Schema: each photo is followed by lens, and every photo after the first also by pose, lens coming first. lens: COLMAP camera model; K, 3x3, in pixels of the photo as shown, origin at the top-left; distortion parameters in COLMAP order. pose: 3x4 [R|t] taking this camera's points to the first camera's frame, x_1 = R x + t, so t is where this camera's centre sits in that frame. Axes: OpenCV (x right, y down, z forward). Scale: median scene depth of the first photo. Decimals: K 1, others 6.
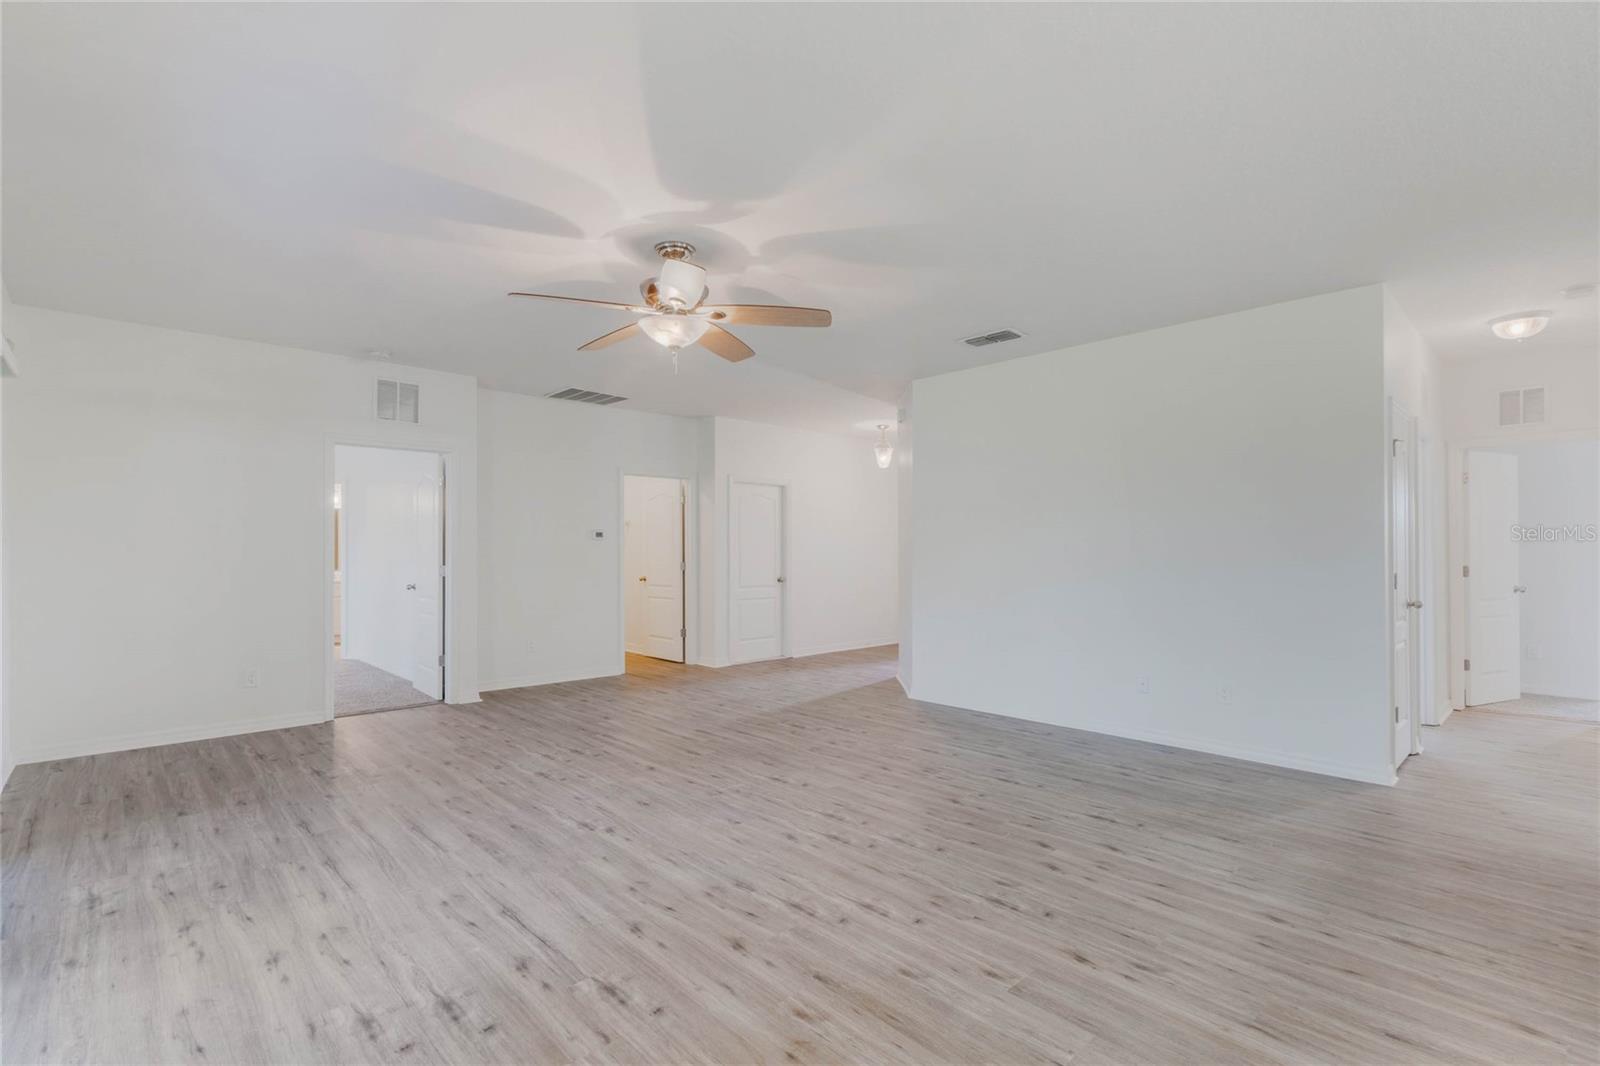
lens RADIAL K [[731.0, 0, 793.3], [0, 731.0, 549.4], [0, 0, 1]] dist [-0.004491, 0.000252]
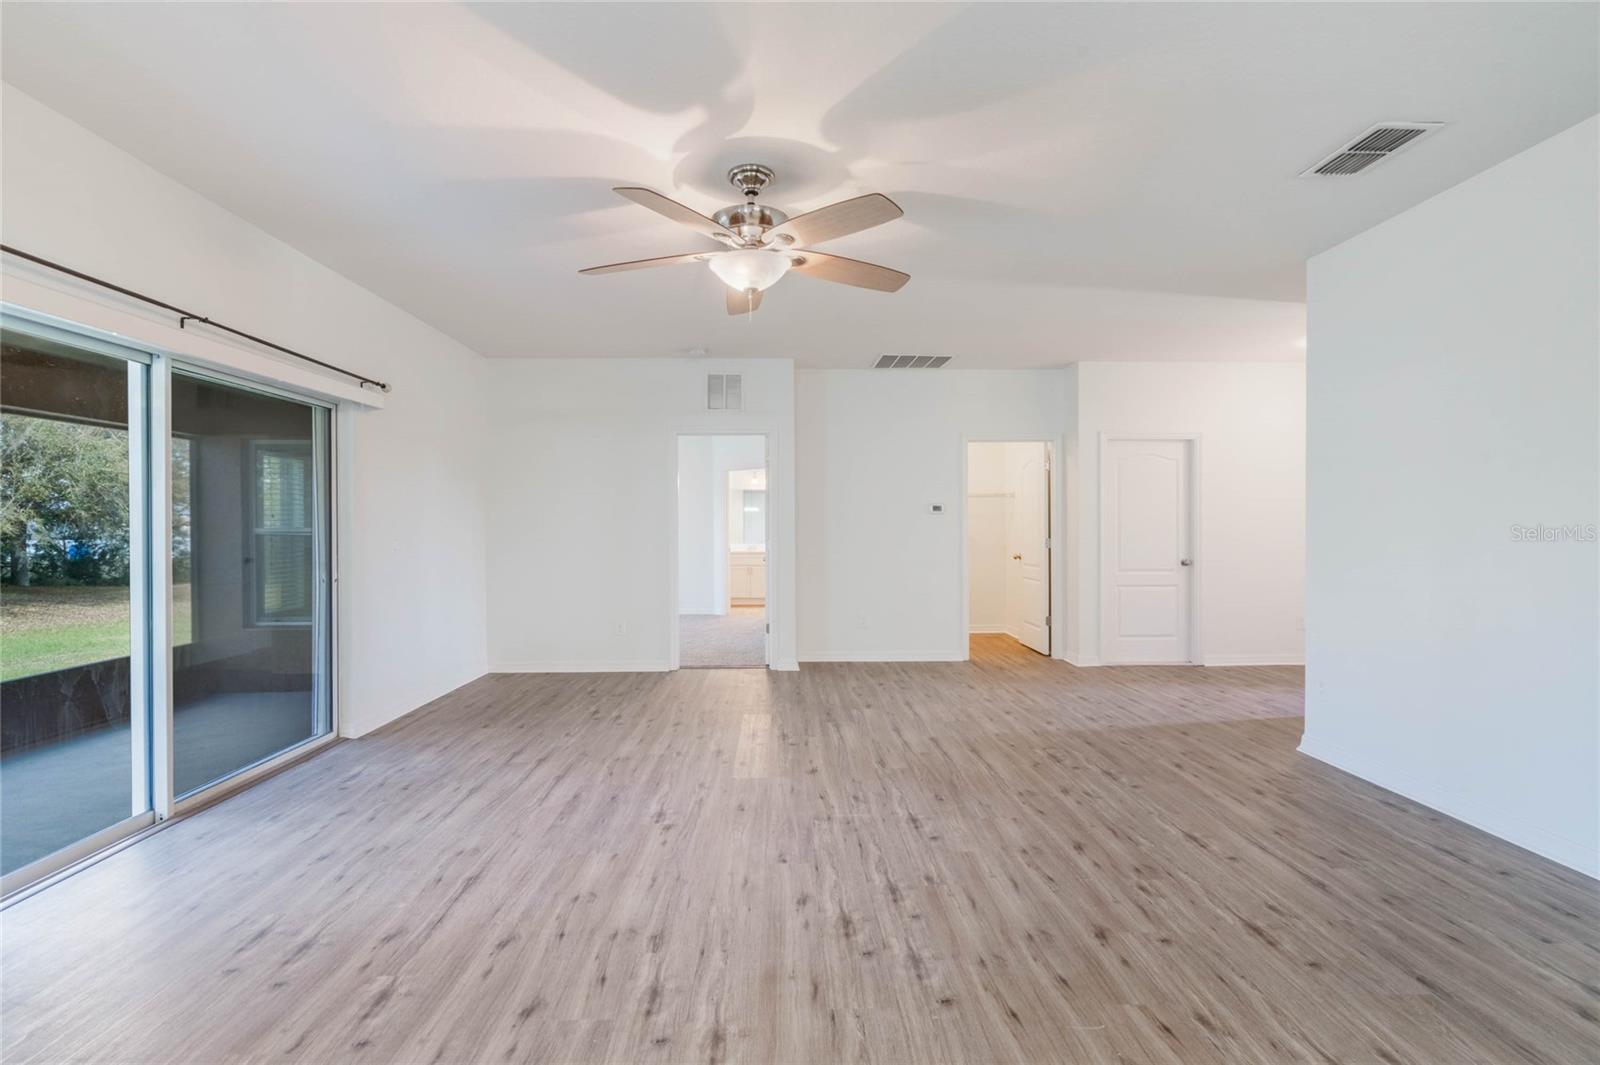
lens RADIAL K [[726.7, 0, 800.0], [0, 726.7, 532.5], [0, 0, 1]] dist [-0.001706, -0.000124]
pose [[0.748226, 0.003652, -0.663434, 0.396997], [0.003906, 0.999943, 0.009910, 0.001497], [0.663433, -0.010006, 0.748169, 0.348352]]
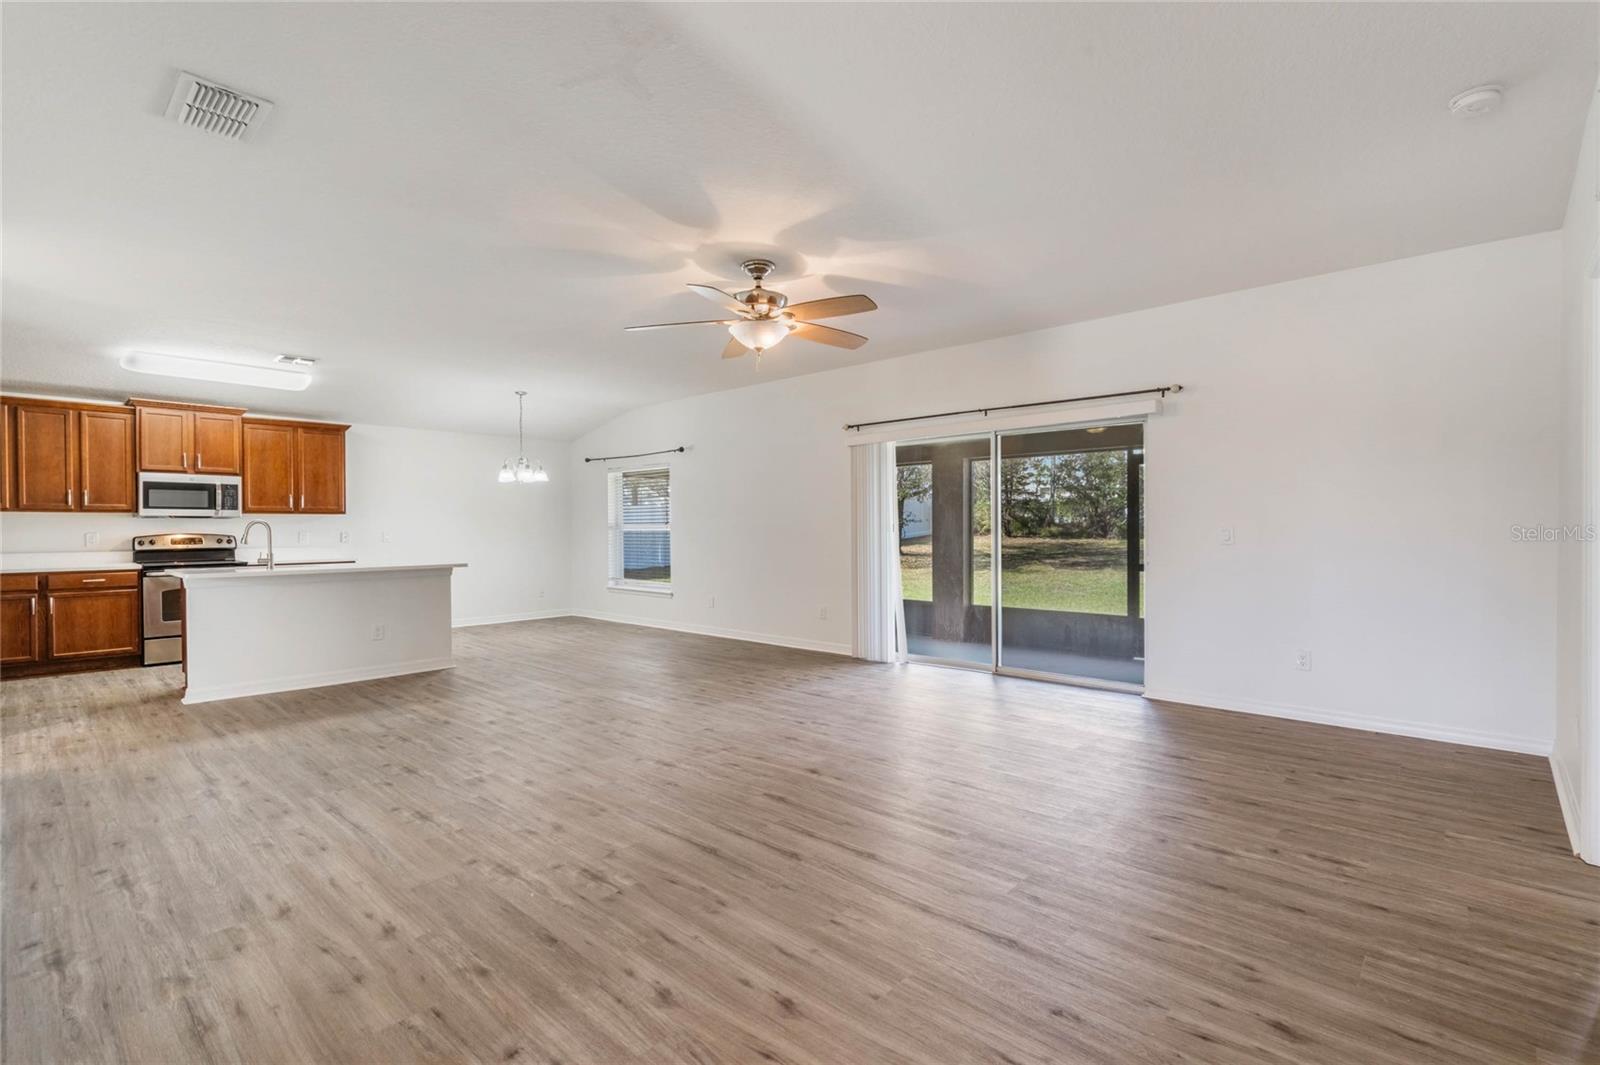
lens RADIAL K [[735.9, 0, 795.9], [0, 735.9, 516.3], [0, 0, 1]] dist [0.002217, 0.000426]
pose [[-0.997512, 0.005297, -0.070292, -0.121368], [0.006620, 0.999805, -0.018598, 0.022171], [0.070180, -0.019017, -0.997353, 1.942751]]
